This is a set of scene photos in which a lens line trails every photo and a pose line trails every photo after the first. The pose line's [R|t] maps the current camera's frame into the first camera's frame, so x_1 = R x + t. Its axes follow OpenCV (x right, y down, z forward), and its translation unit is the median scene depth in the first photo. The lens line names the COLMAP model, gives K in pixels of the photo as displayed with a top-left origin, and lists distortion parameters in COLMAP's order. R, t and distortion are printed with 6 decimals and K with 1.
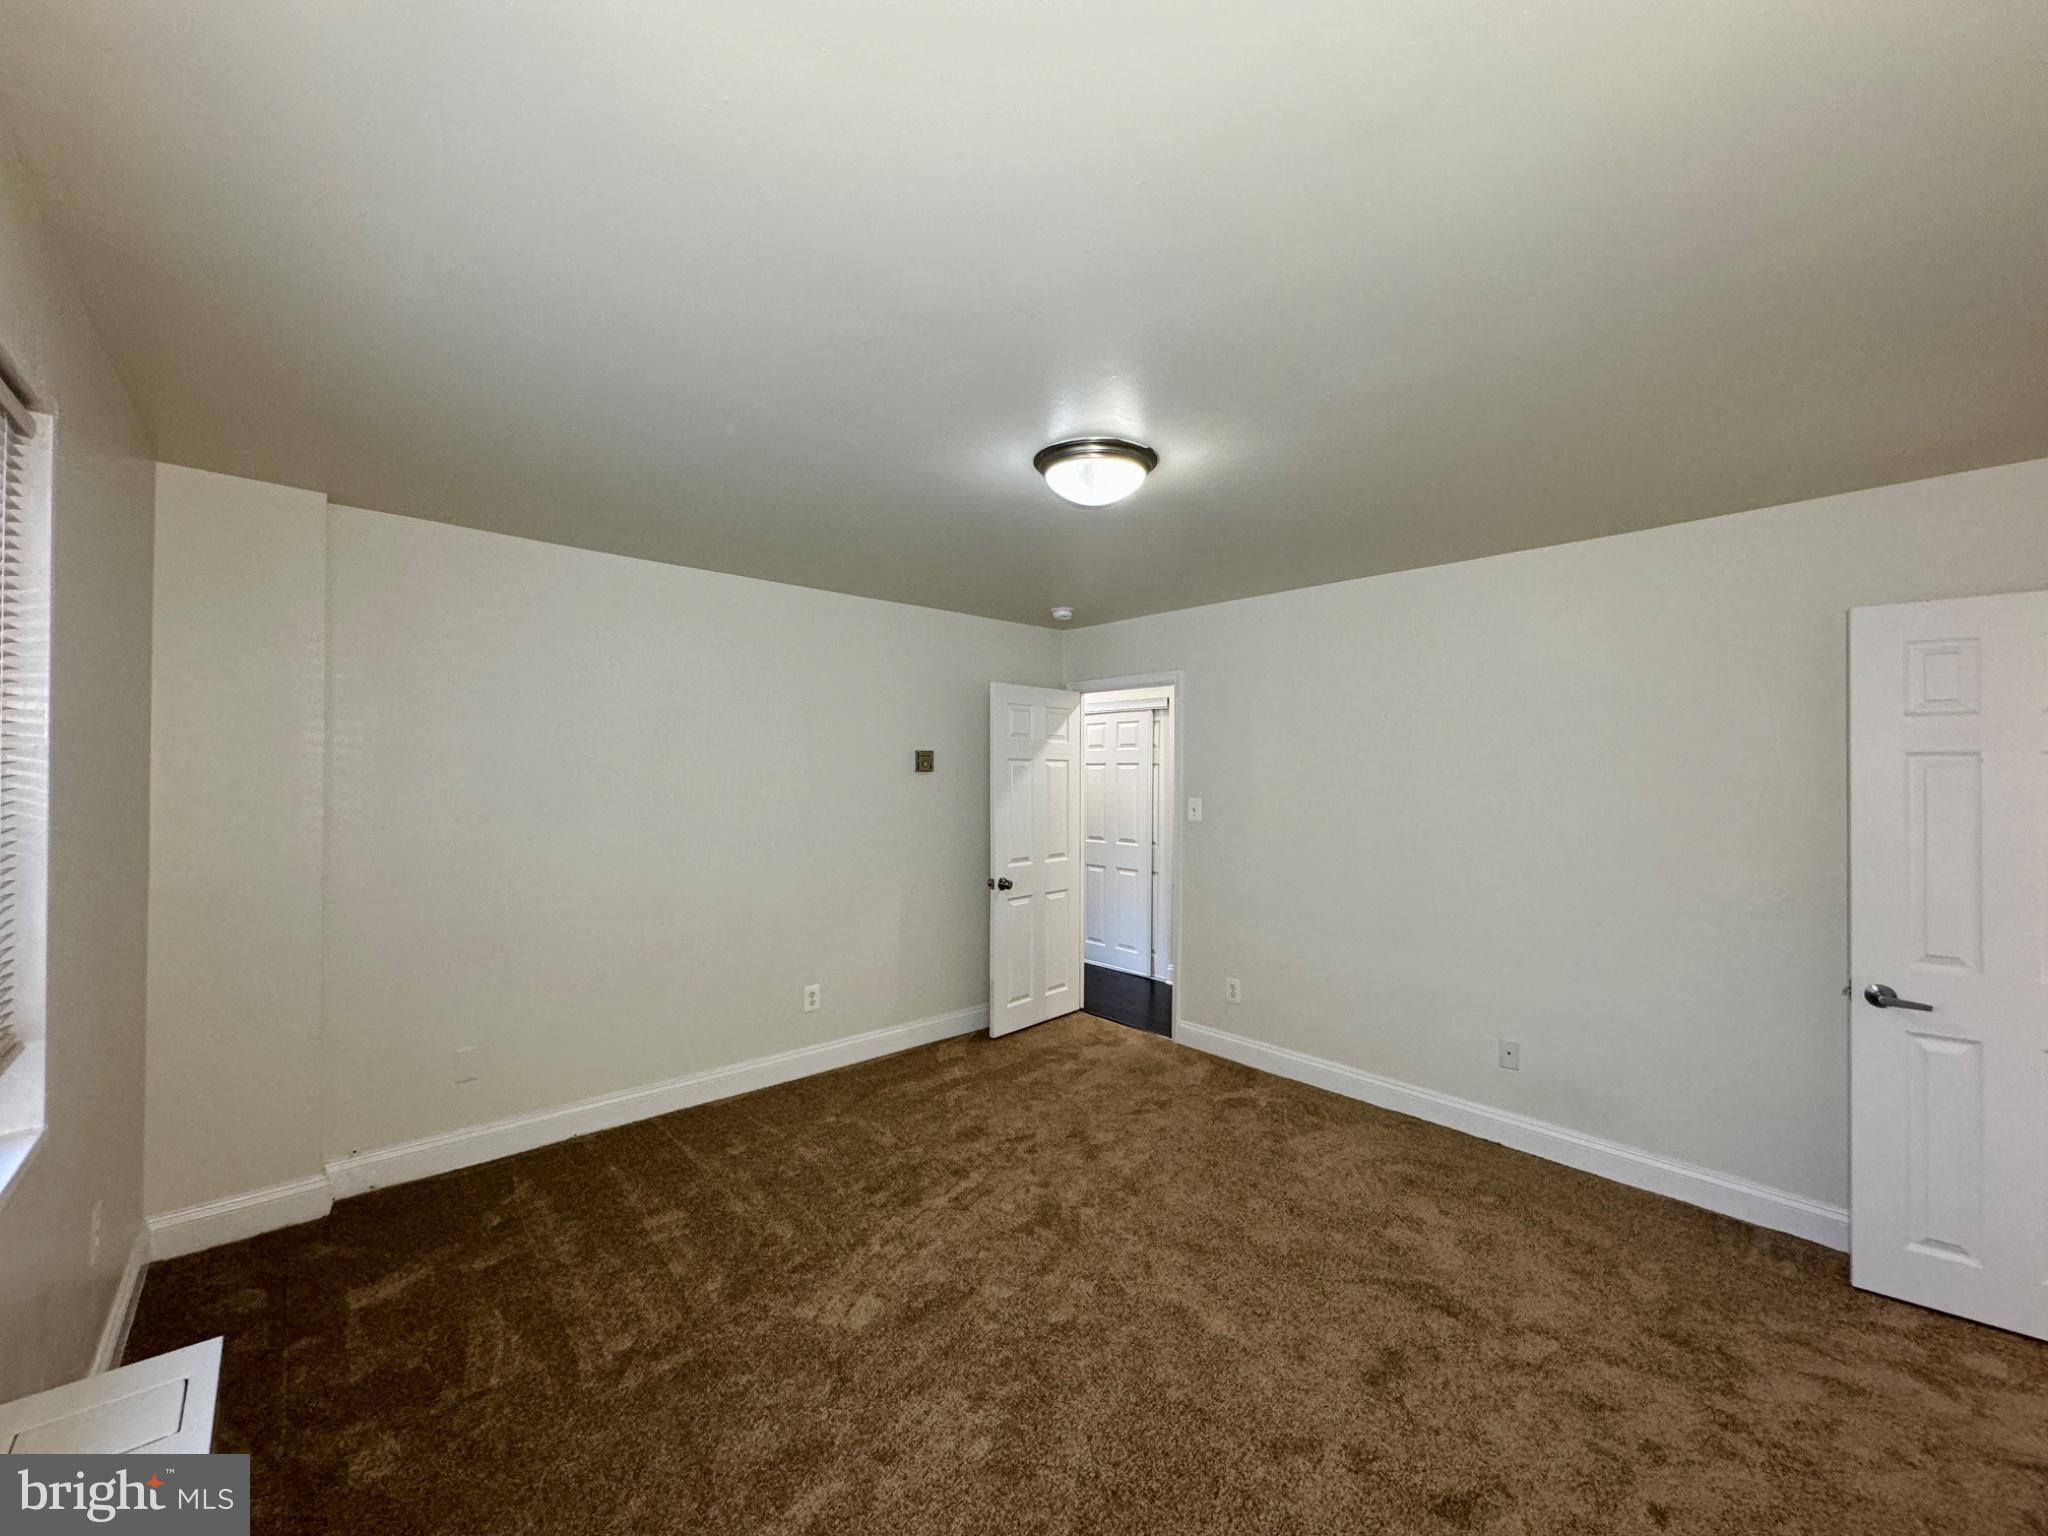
lens RADIAL K [[820.8, 0, 1023.3], [0, 820.8, 767.7], [0, 0, 1]] dist [0.002169, -0.000051]
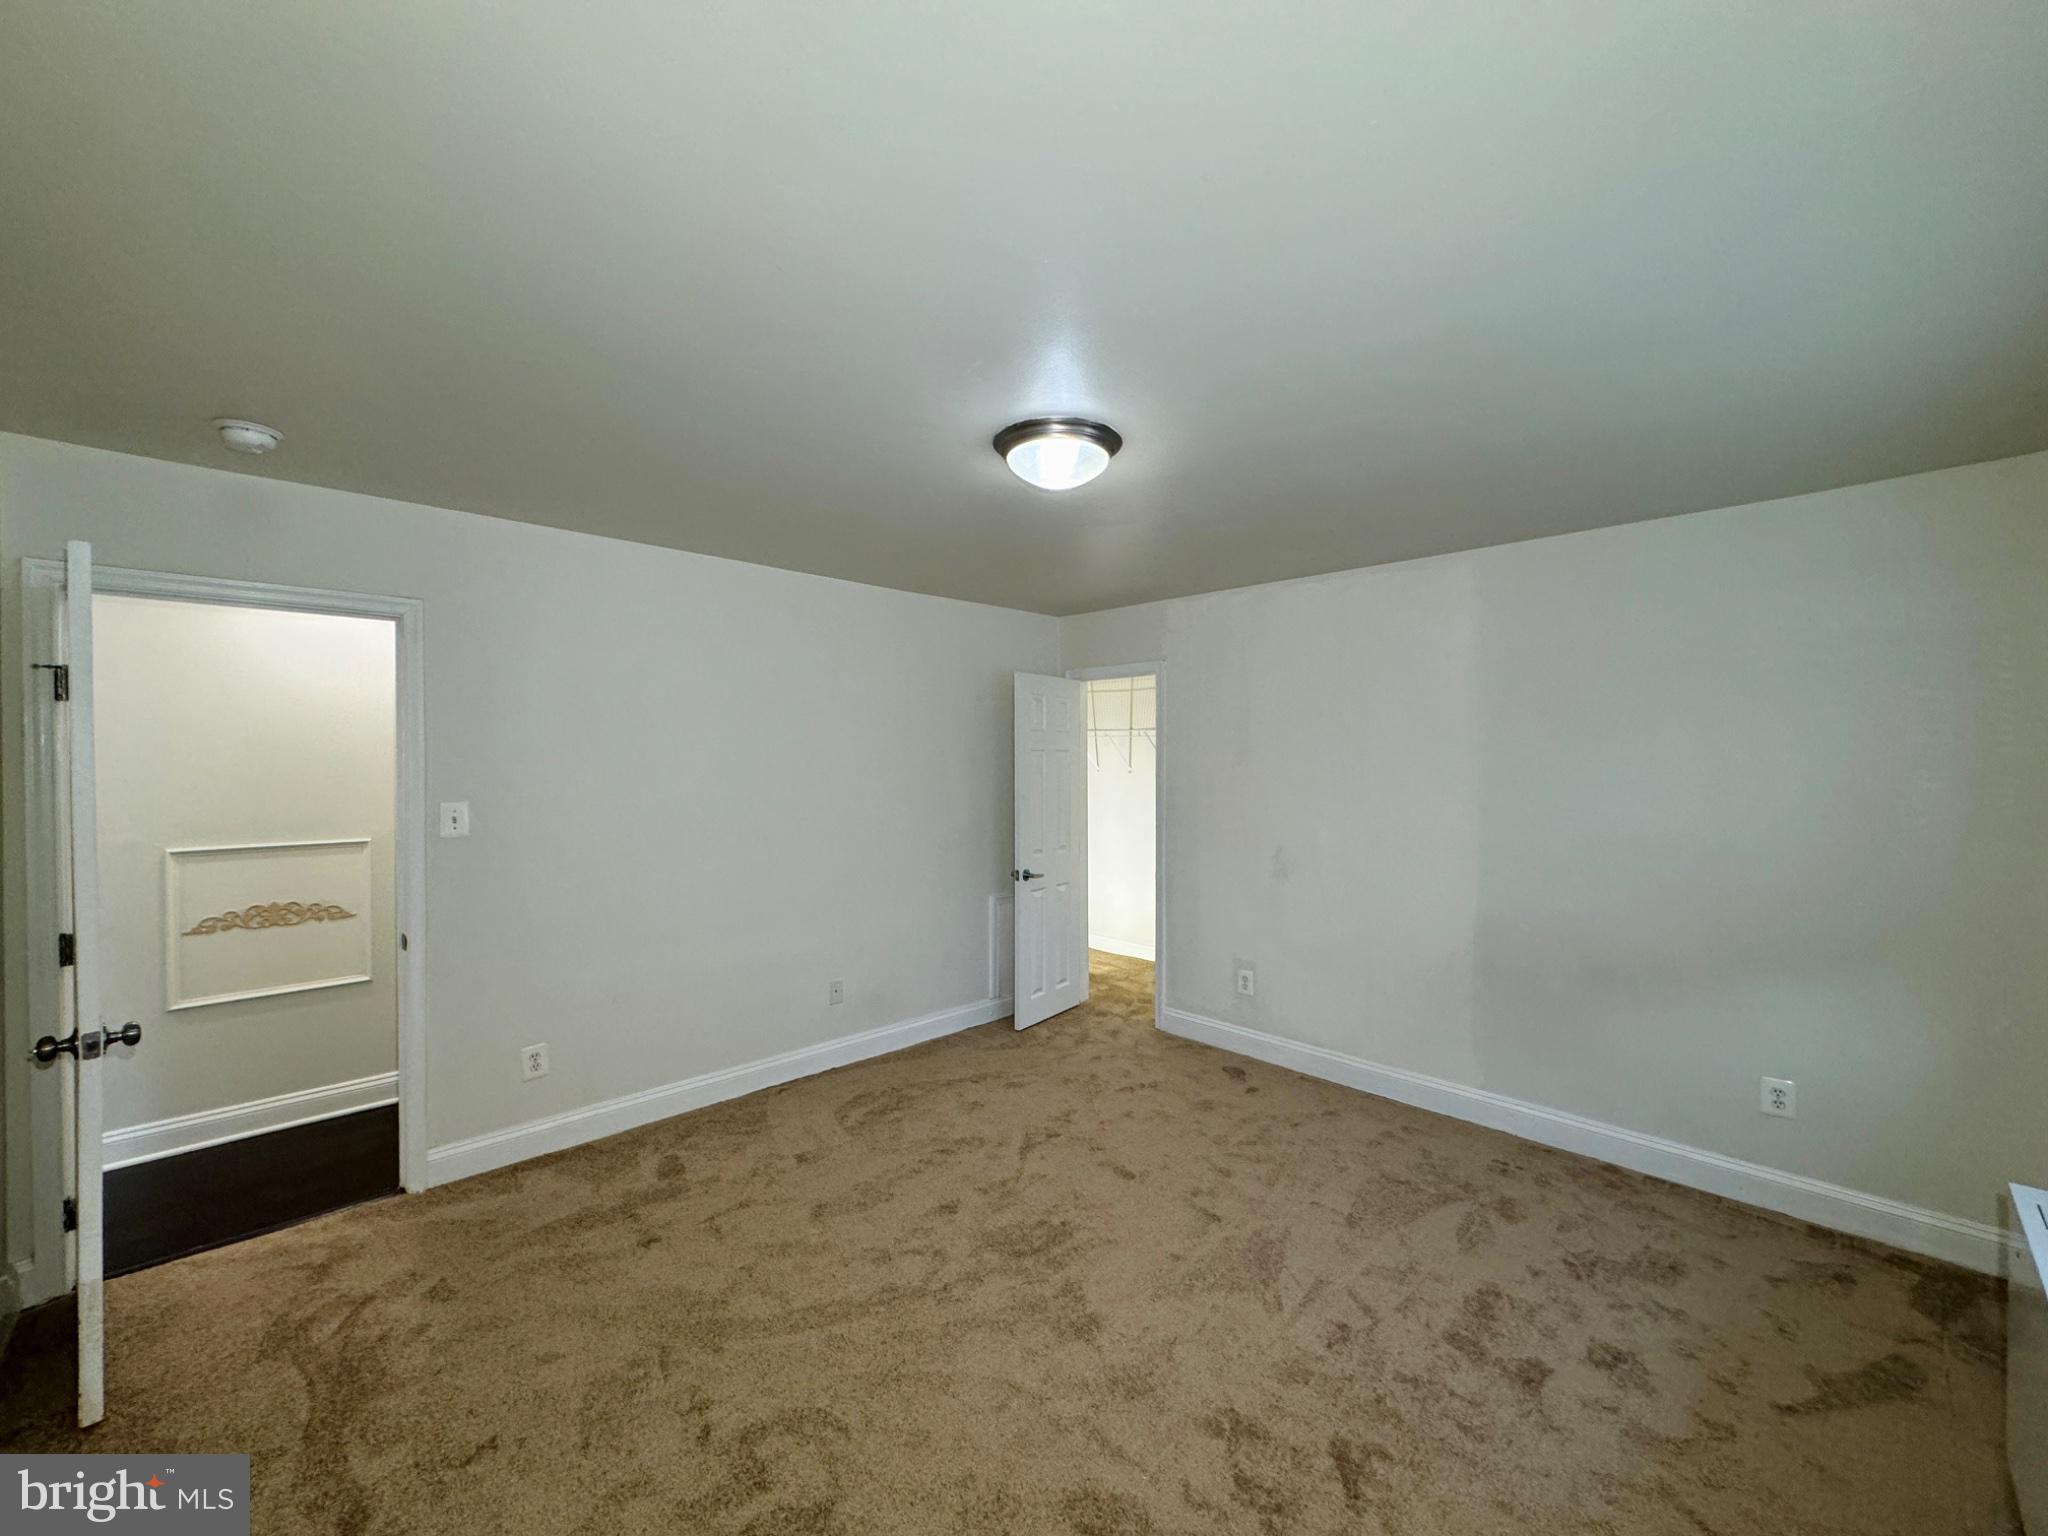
lens RADIAL K [[820.8, 0, 1023.0], [0, 820.8, 767.2], [0, 0, 1]] dist [0.002169, -0.000051]
pose [[-0.040894, -0.012311, 0.999088, -0.526328], [-0.003400, 0.999920, 0.012182, 0.000705], [-0.999158, -0.002898, -0.040932, 0.647020]]
